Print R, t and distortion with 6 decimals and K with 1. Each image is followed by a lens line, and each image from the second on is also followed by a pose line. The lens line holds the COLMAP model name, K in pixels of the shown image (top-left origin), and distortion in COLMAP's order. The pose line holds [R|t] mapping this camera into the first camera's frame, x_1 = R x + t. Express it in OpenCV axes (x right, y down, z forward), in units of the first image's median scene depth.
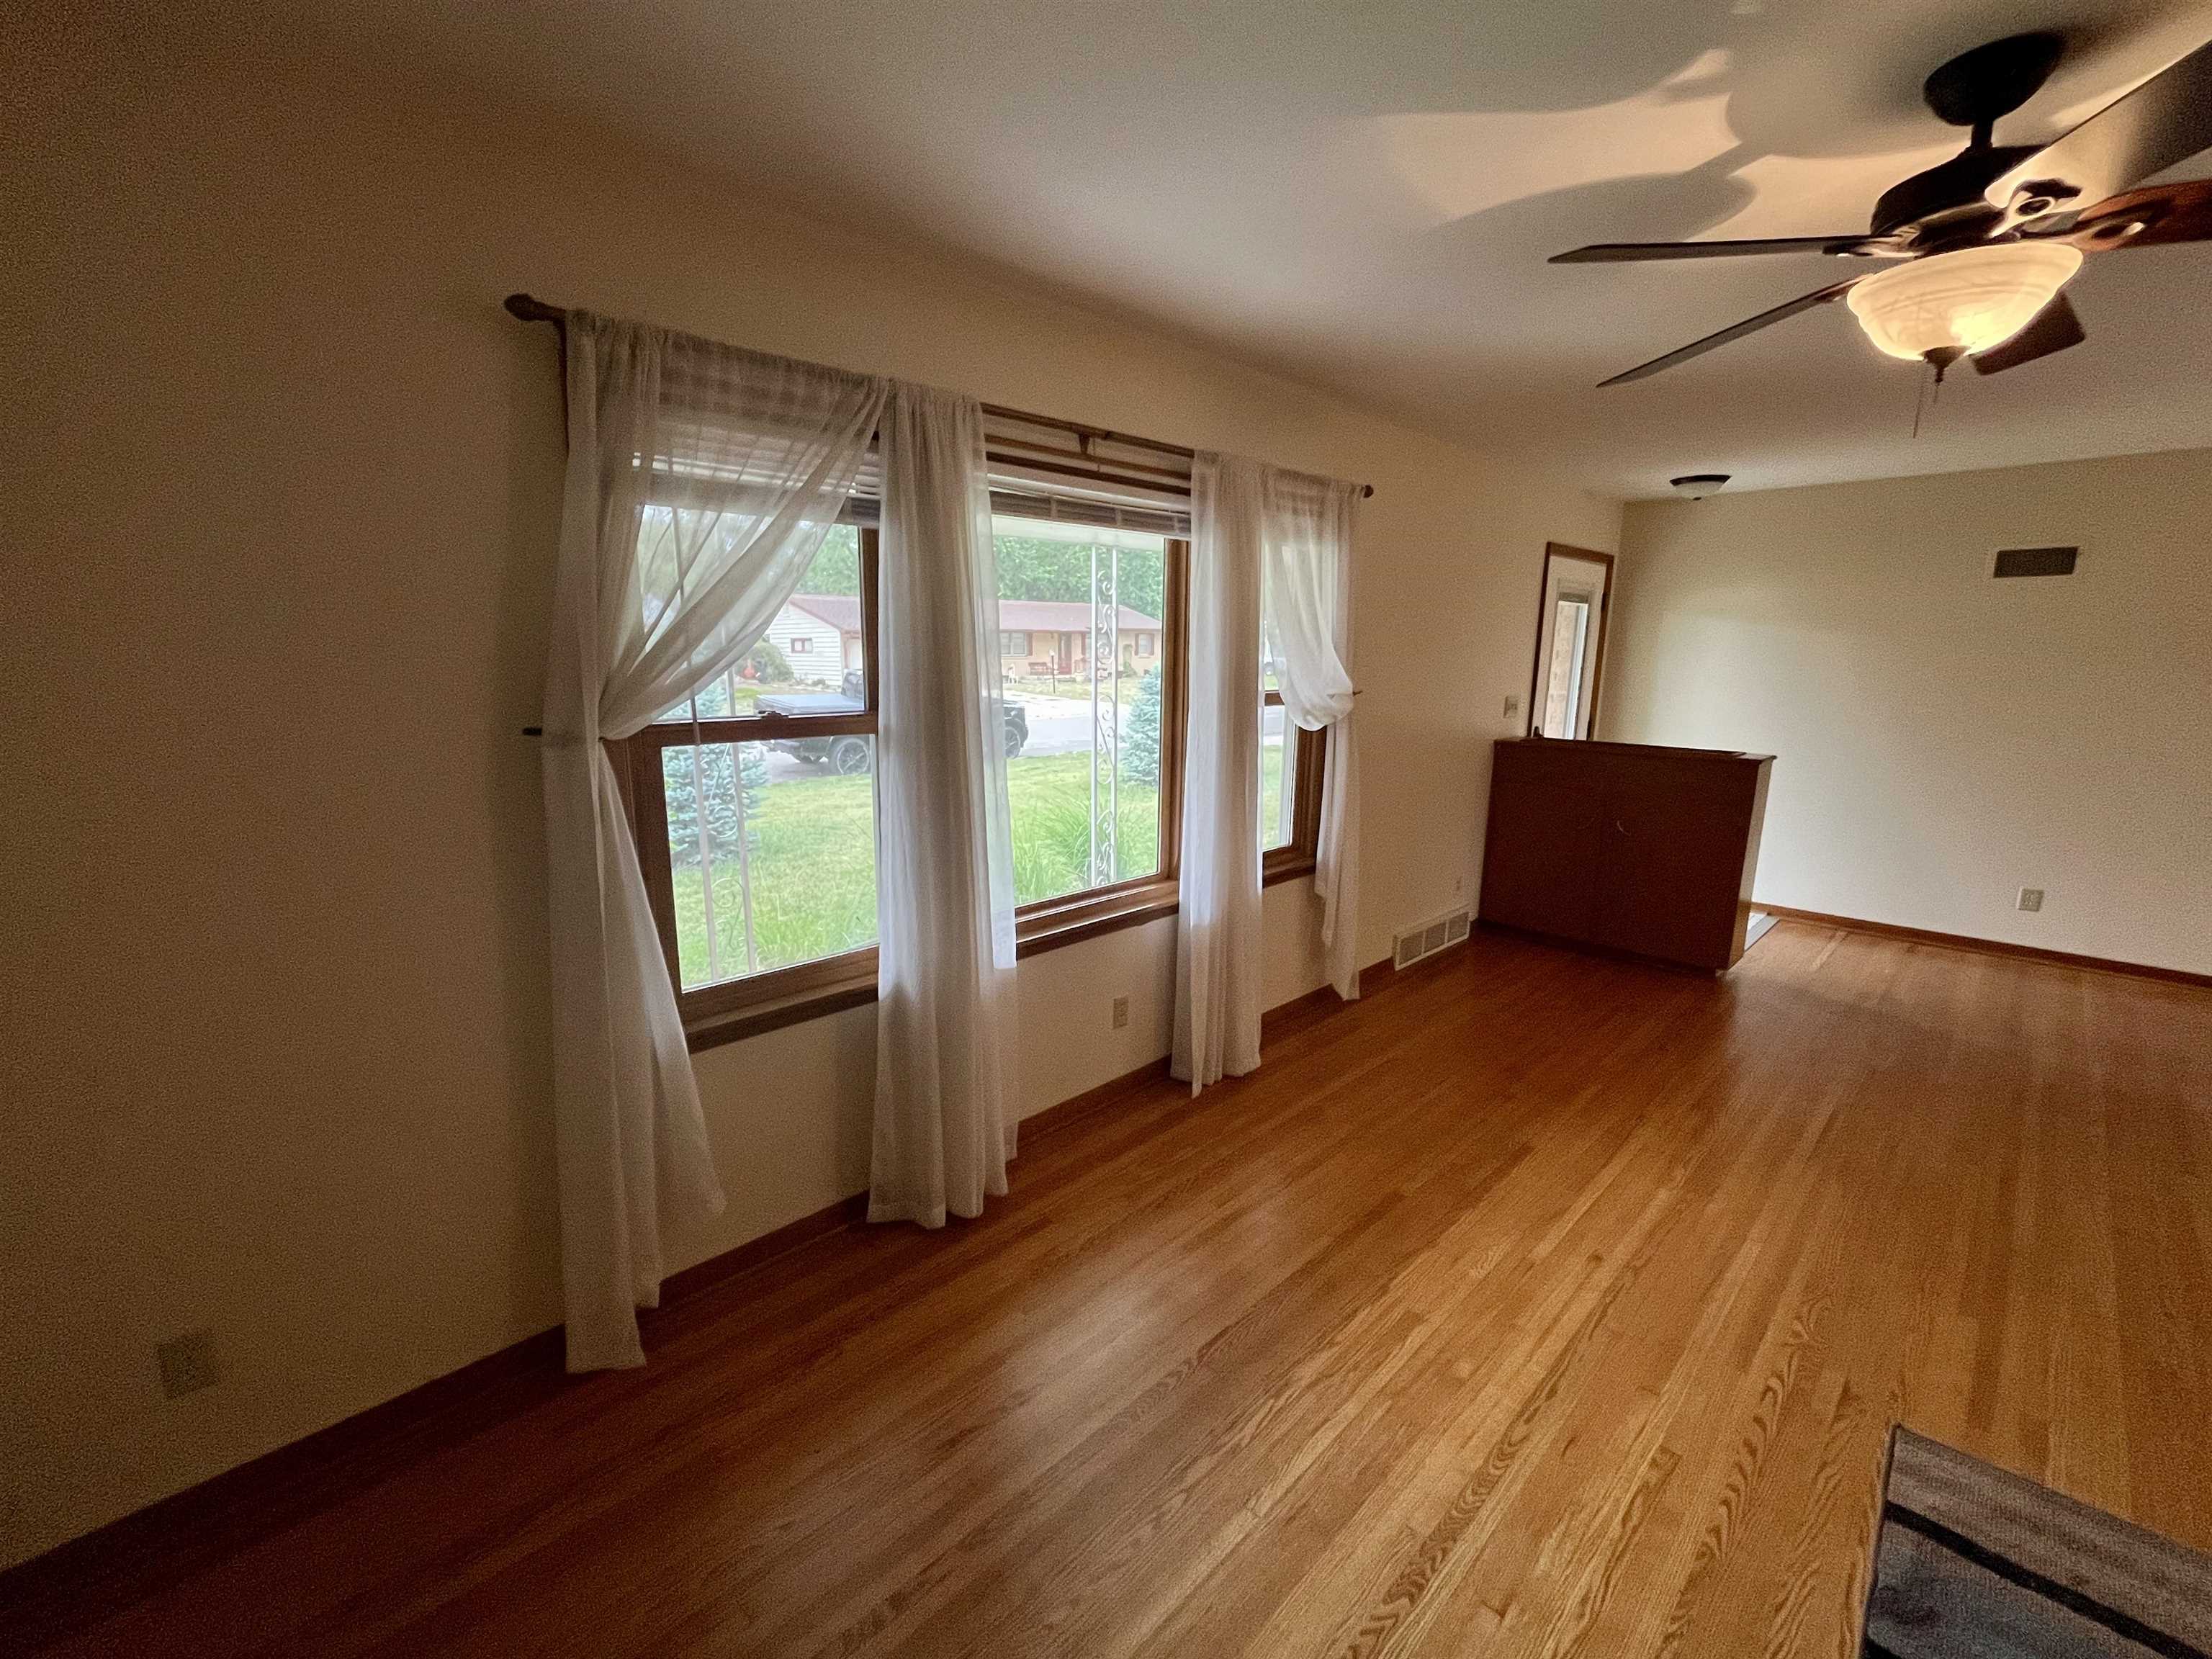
lens RADIAL K [[930.1, 0, 1109.5], [0, 930.1, 826.9], [0, 0, 1]] dist [-0.002712, -0.000062]
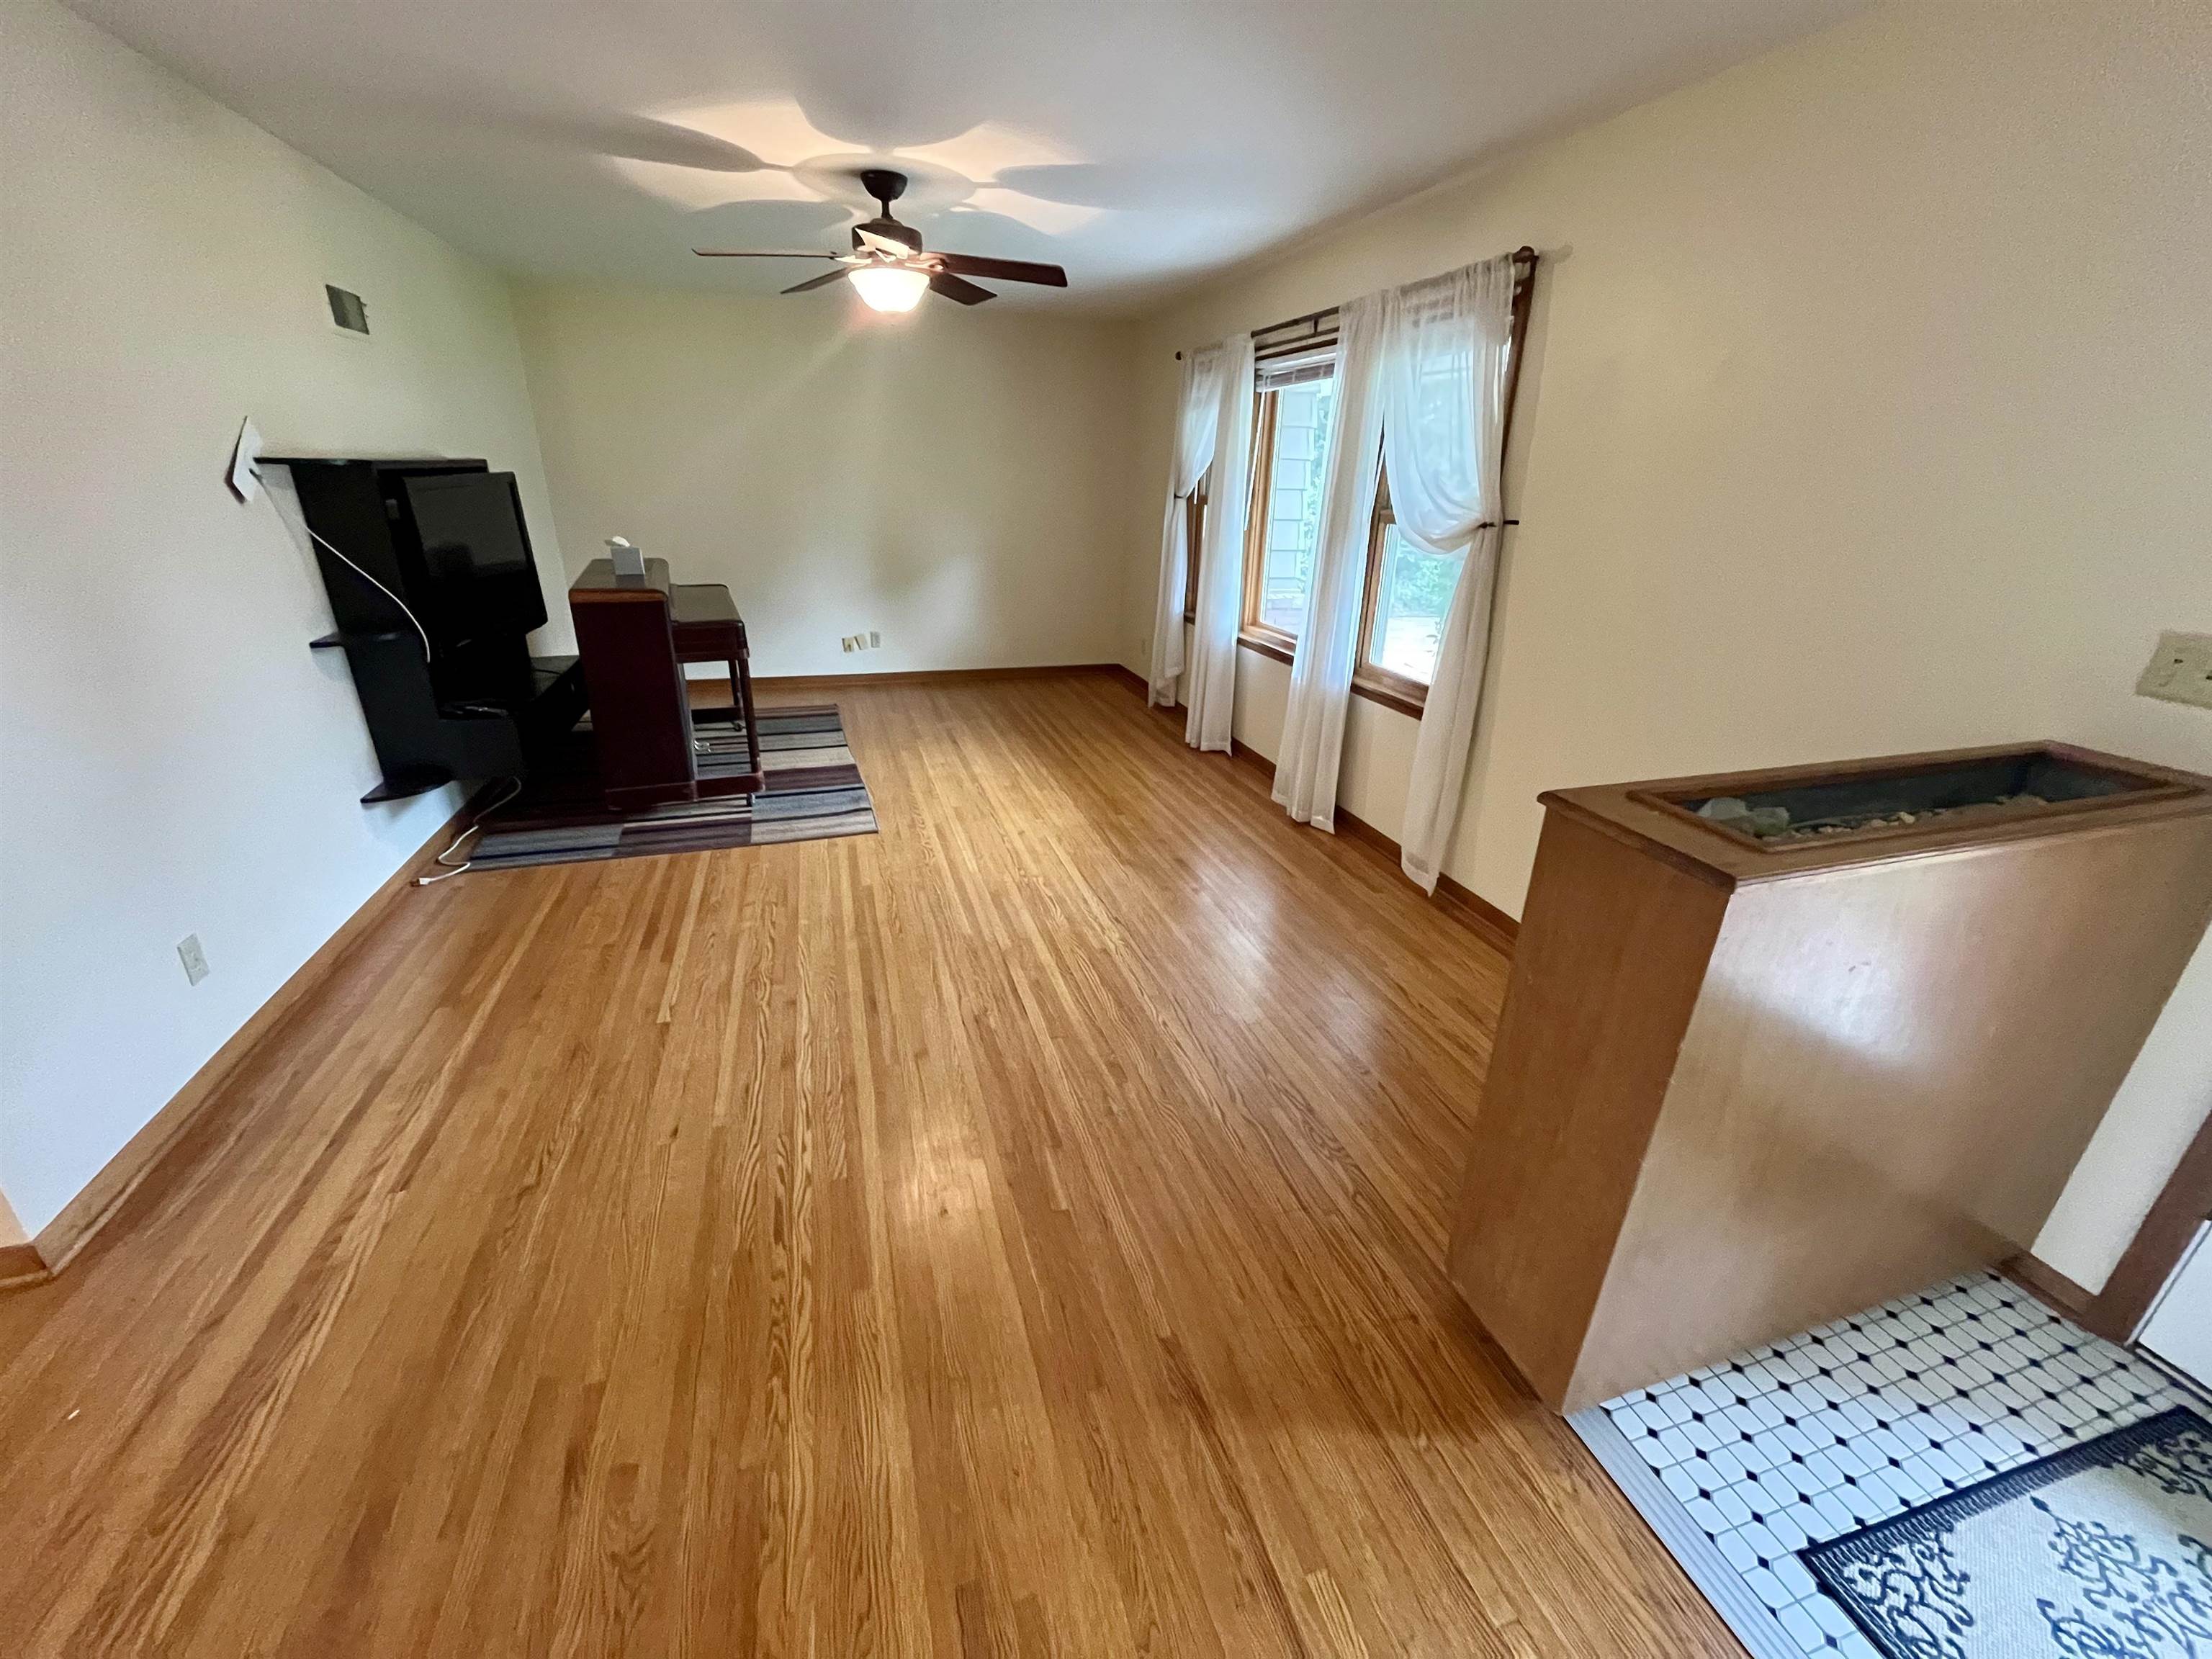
lens RADIAL K [[885.2, 0, 1101.1], [0, 885.2, 823.9], [0, 0, 1]] dist [-0.000506, -0.000265]
pose [[-0.459304, 0.320393, -0.828486, 1.600599], [-0.193608, 0.874154, 0.445388, -0.274404], [0.866923, 0.364970, -0.339471, 1.482921]]
